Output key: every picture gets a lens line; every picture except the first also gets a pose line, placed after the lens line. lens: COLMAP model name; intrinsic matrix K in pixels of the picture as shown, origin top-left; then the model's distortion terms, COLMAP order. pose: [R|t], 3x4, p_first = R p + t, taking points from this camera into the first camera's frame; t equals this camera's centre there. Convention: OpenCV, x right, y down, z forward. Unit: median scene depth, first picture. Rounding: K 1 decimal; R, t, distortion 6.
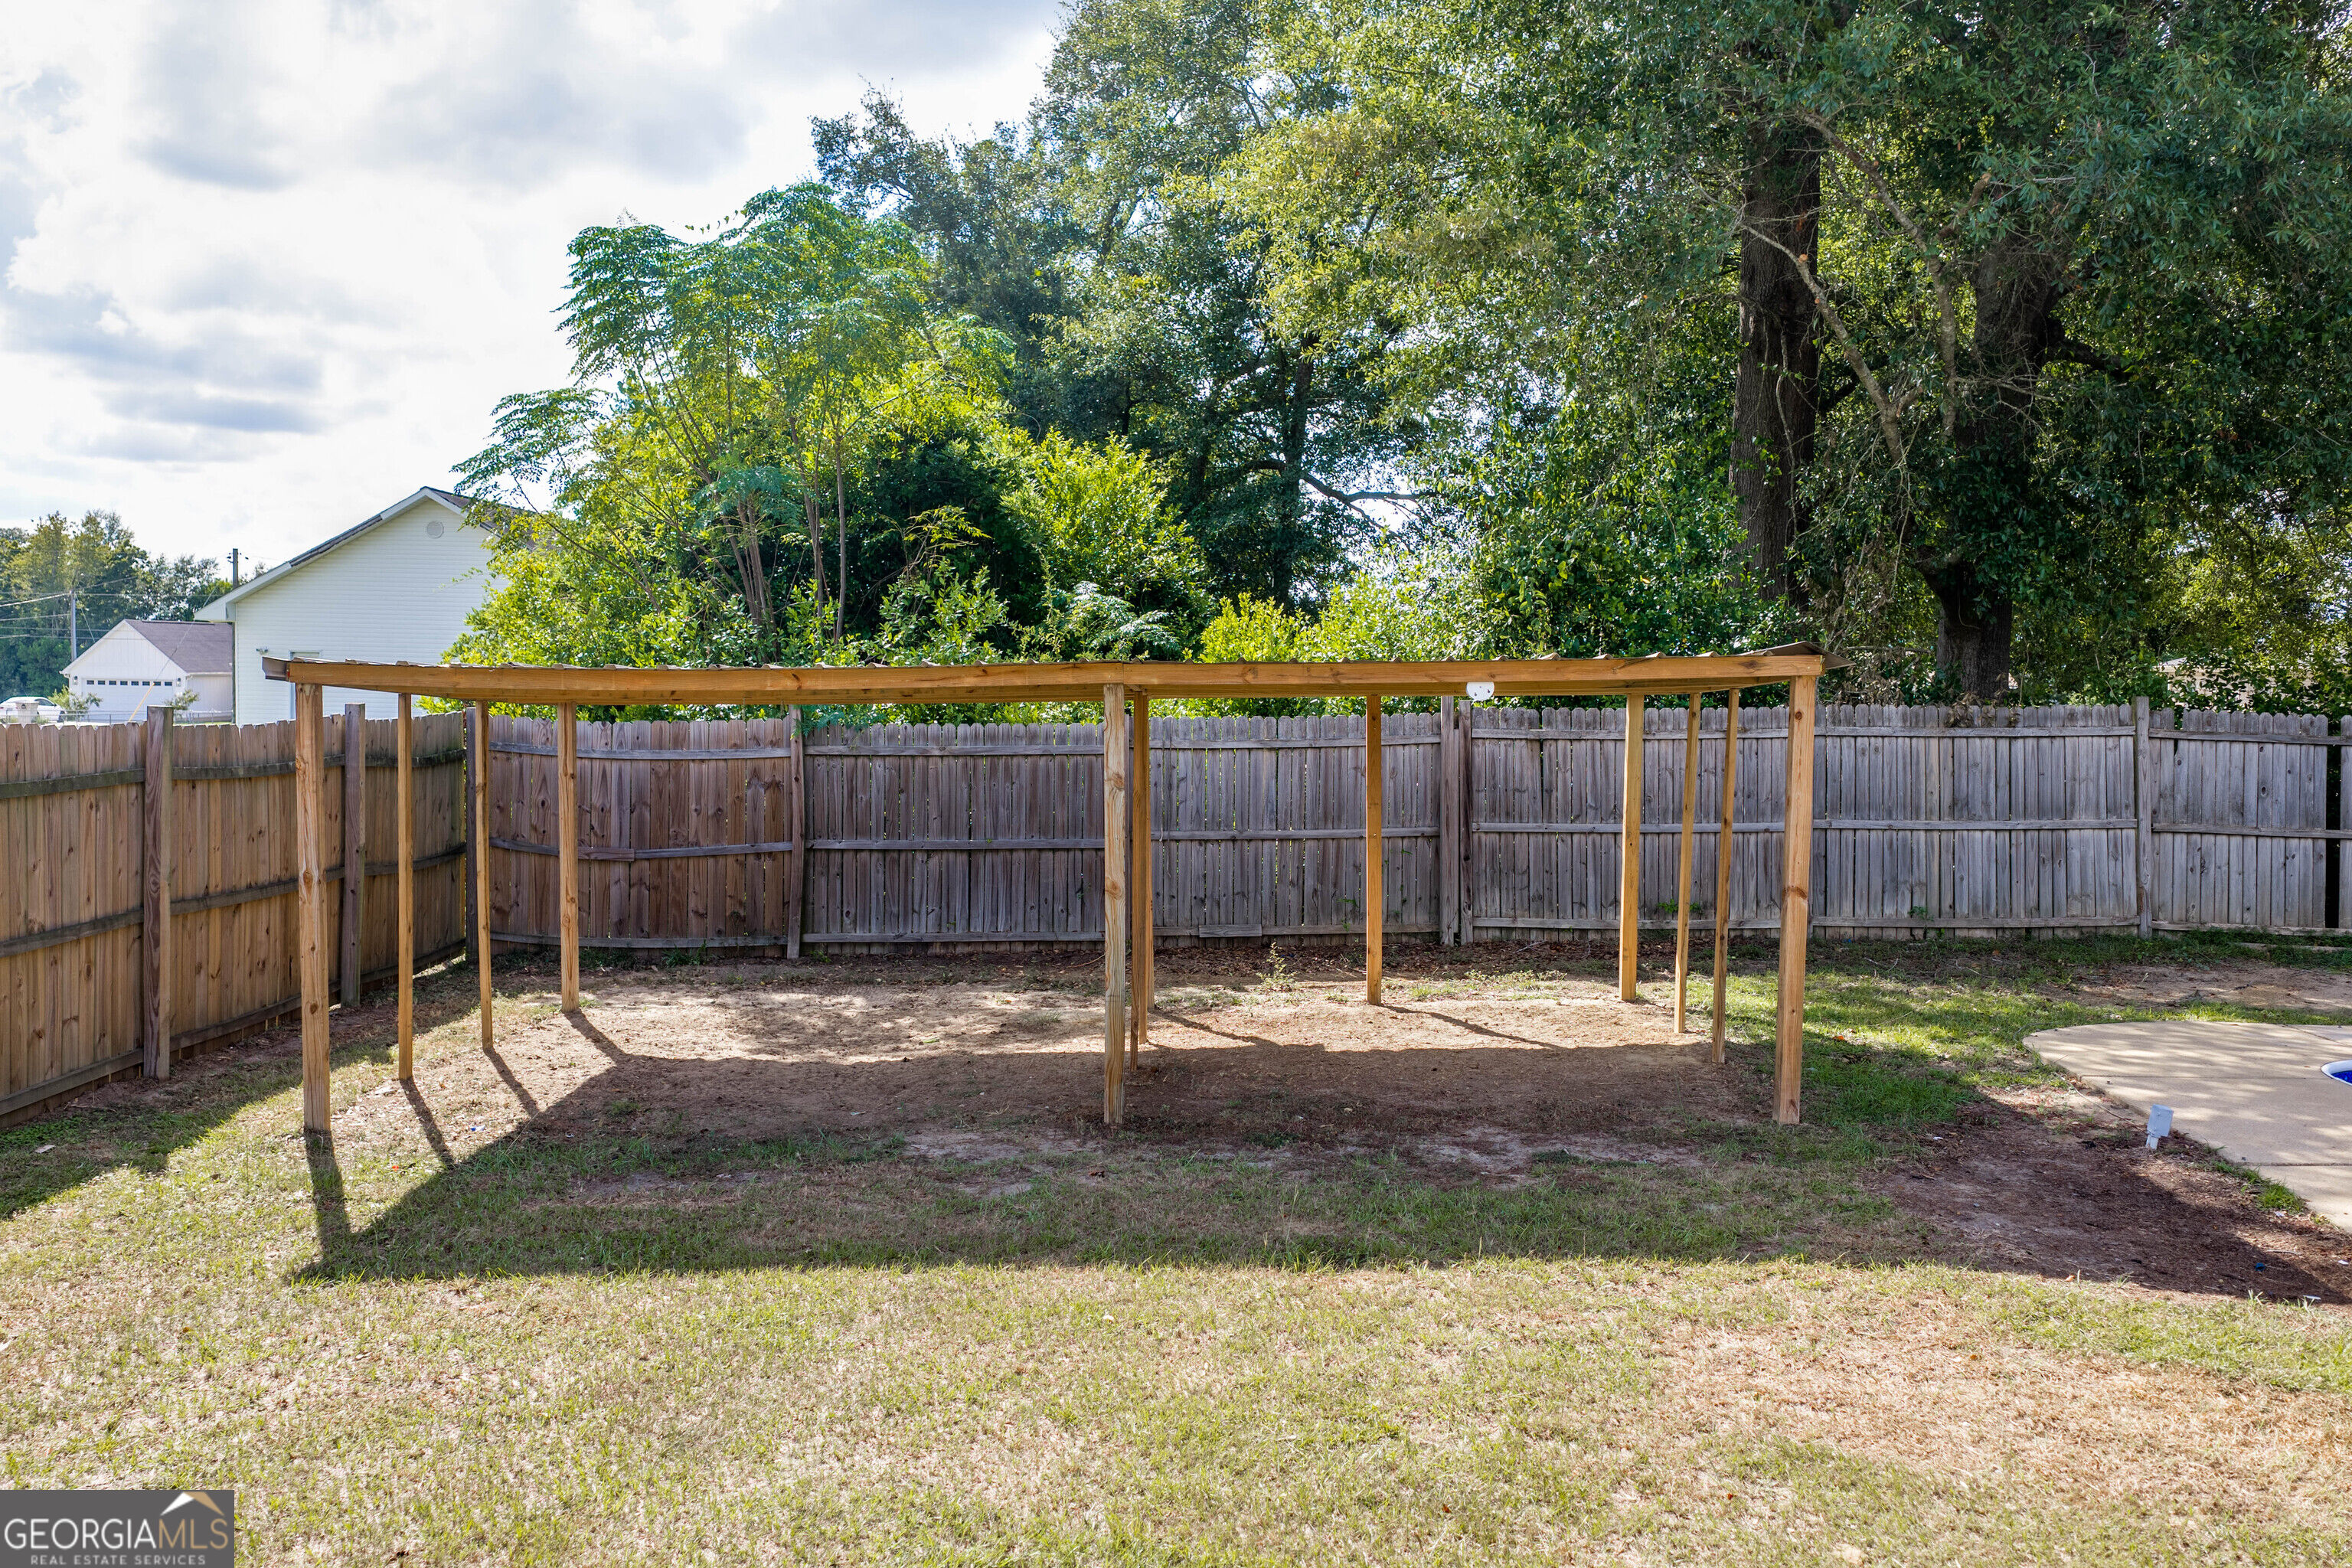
lens RADIAL K [[1960.2, 0, 1231.1], [0, 1960.2, 813.1], [0, 0, 1]] dist [0.014882, -0.028855]
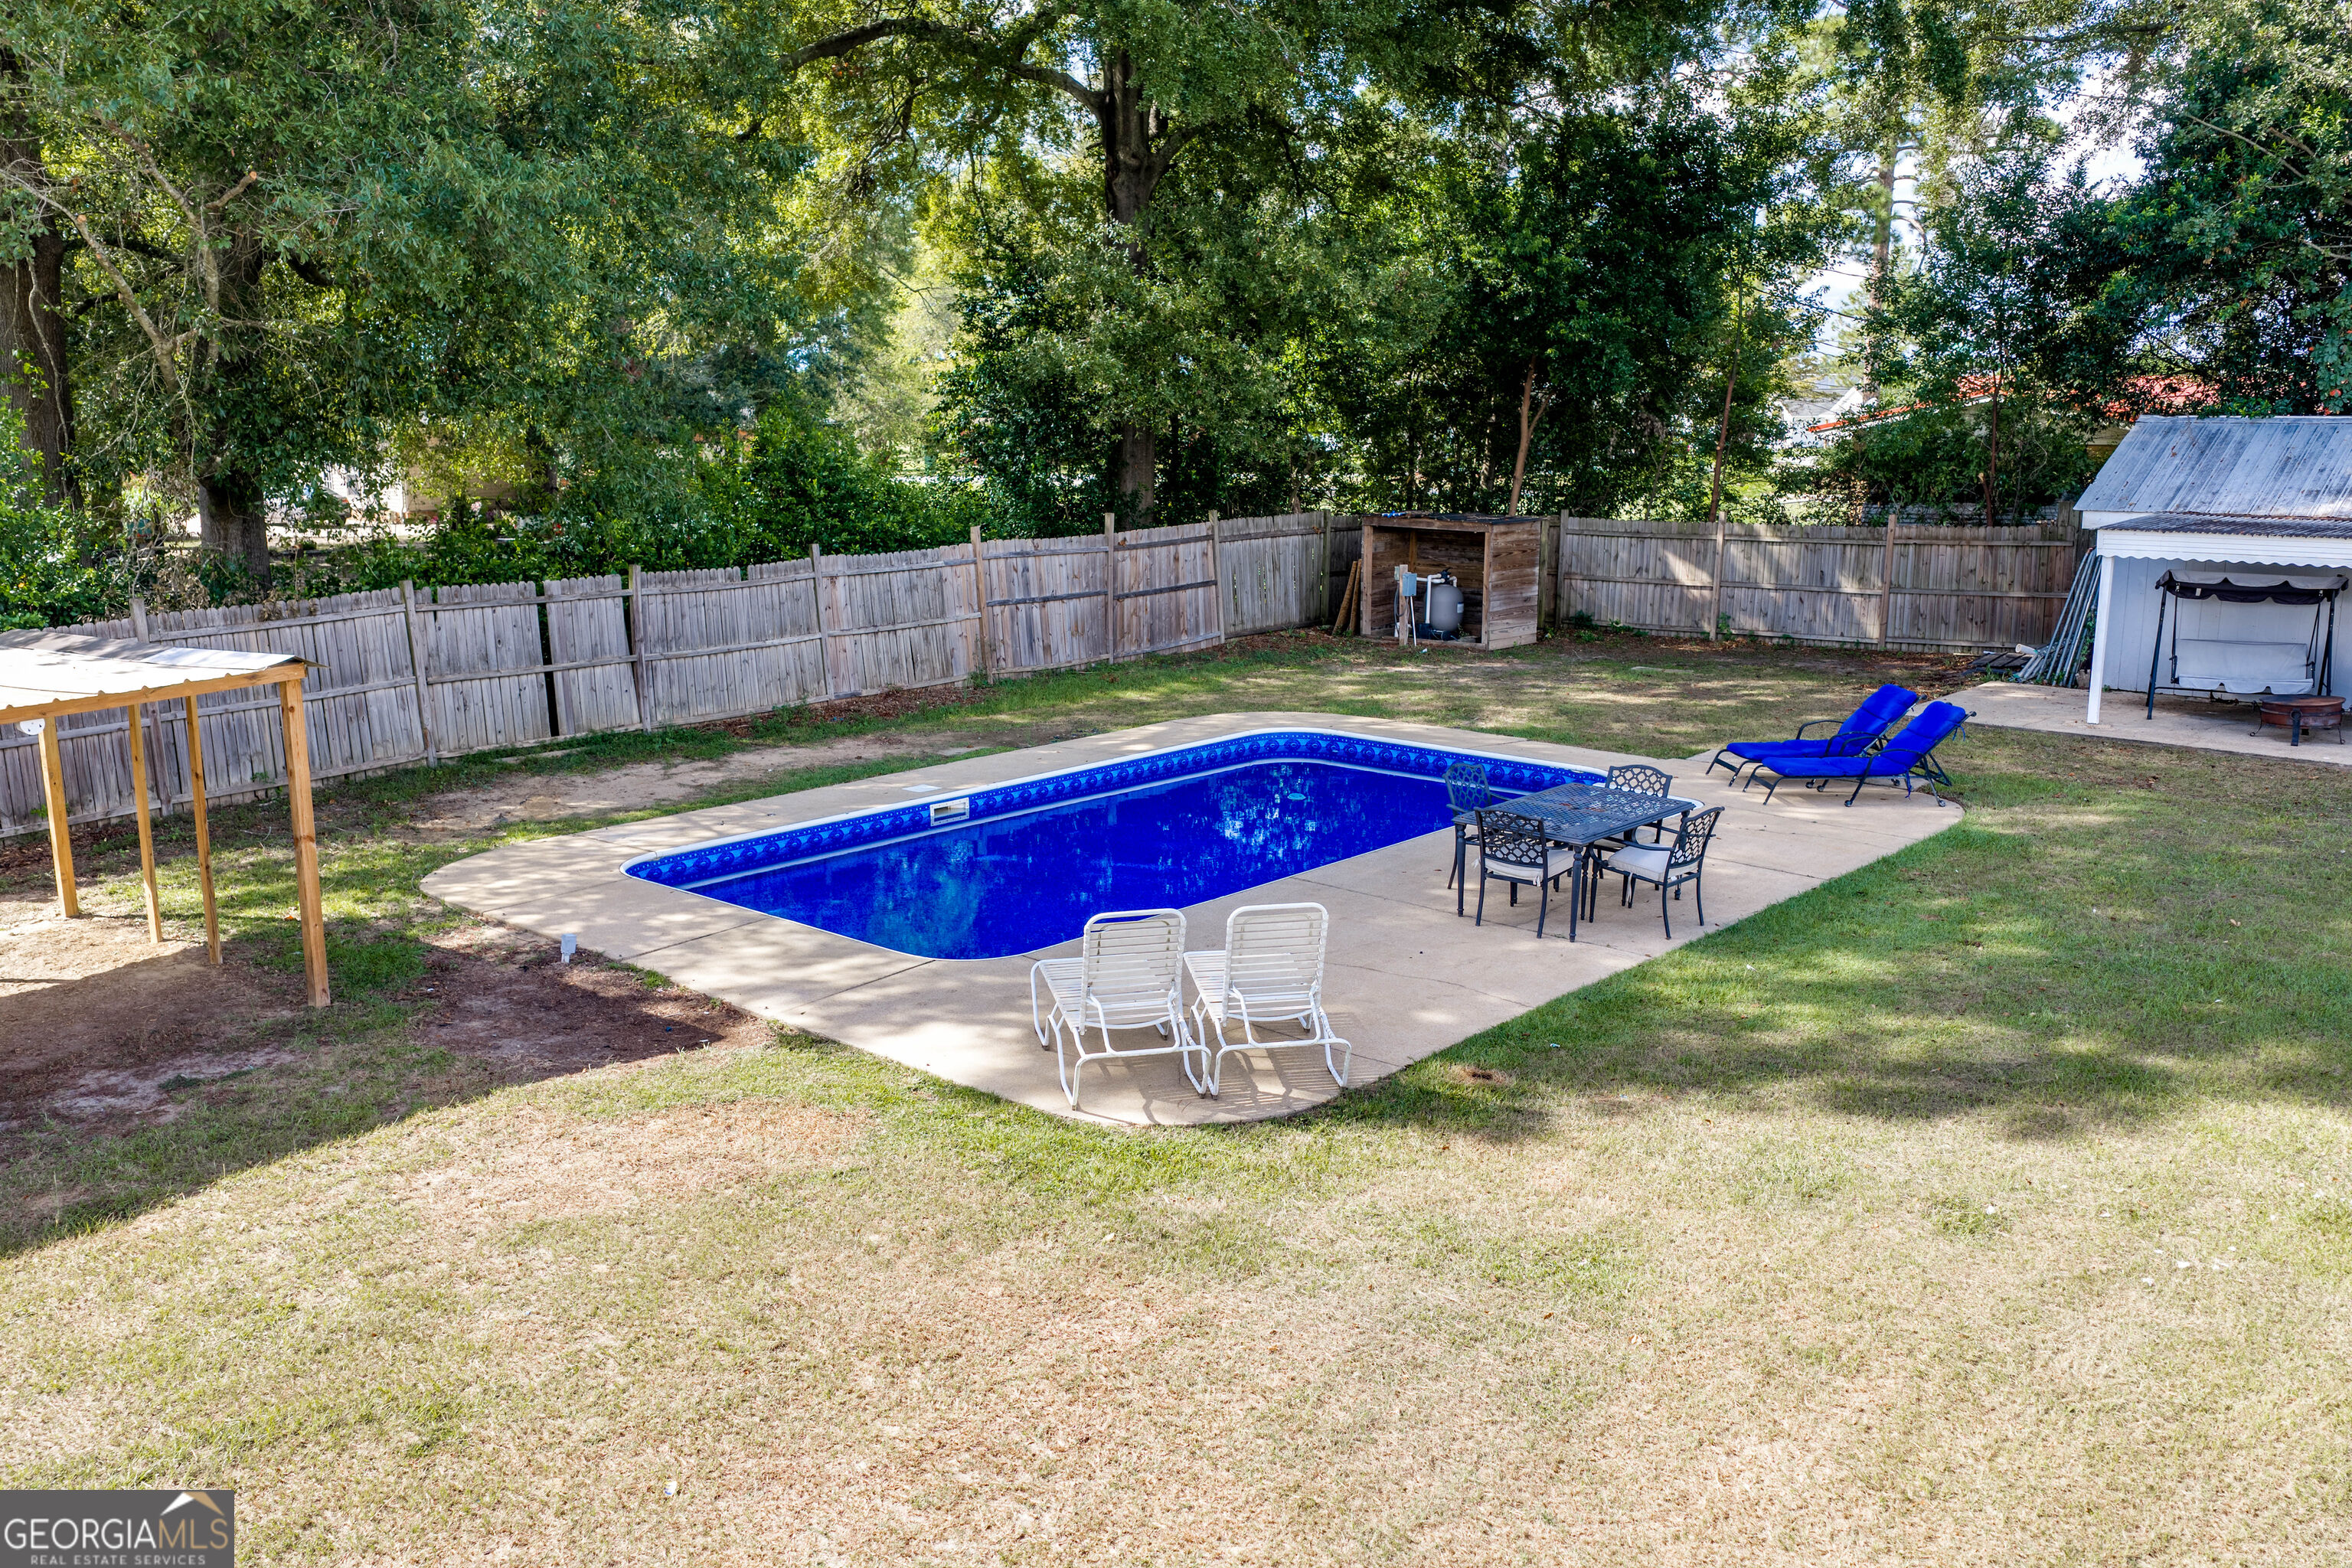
lens RADIAL K [[1960.2, 0, 1184.7], [0, 1960.2, 783.7], [0, 0, 1]] dist [0.014882, -0.028855]
pose [[0.608756, -0.174223, 0.773992, -0.236969], [0.059511, 0.982869, 0.174434, -0.122039], [-0.791123, -0.060127, 0.608695, -0.180445]]
